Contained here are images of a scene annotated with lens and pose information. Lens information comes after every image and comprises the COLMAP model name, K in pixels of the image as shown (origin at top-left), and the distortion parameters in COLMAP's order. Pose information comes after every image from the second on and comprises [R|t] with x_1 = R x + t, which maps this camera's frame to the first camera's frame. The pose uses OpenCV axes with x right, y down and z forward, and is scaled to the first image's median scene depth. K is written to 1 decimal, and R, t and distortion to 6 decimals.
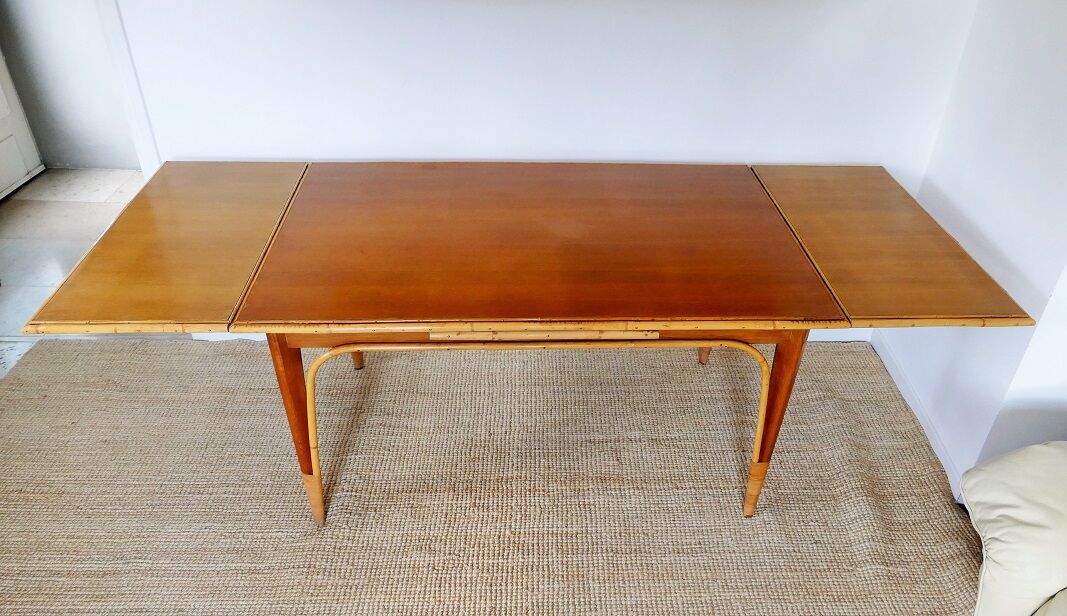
lens RADIAL K [[783.1, 0, 546.1], [0, 783.1, 308.0], [0, 0, 1]] dist [-0.005765, -0.002238]
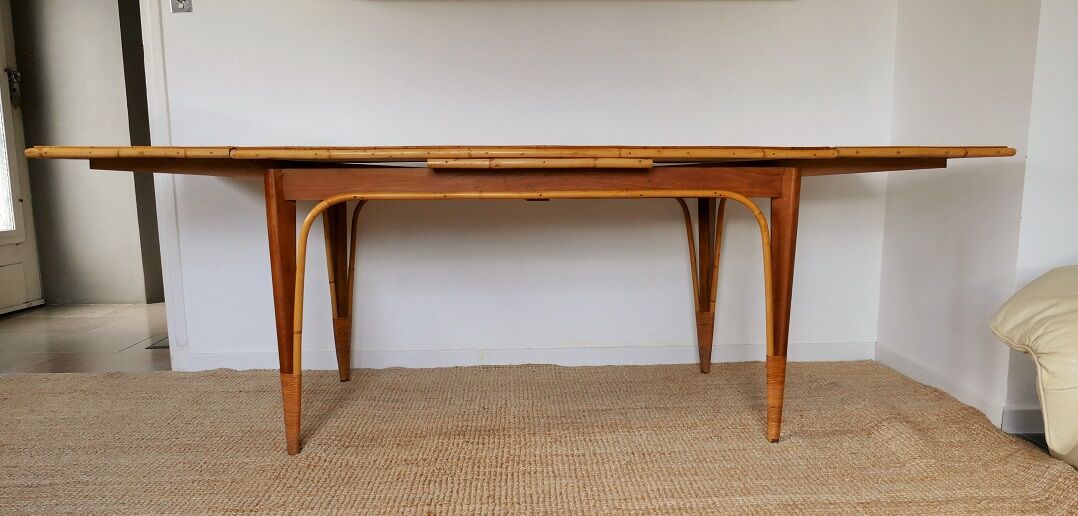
lens RADIAL K [[777.4, 0, 539.0], [0, 777.4, 258.0], [0, 0, 1]] dist [-0.007013, -0.002124]
pose [[0.999389, -0.030523, 0.017011, -0.020507], [0.034846, 0.906895, -0.419914, 0.470446], [-0.002610, 0.420251, 0.907404, 0.113140]]
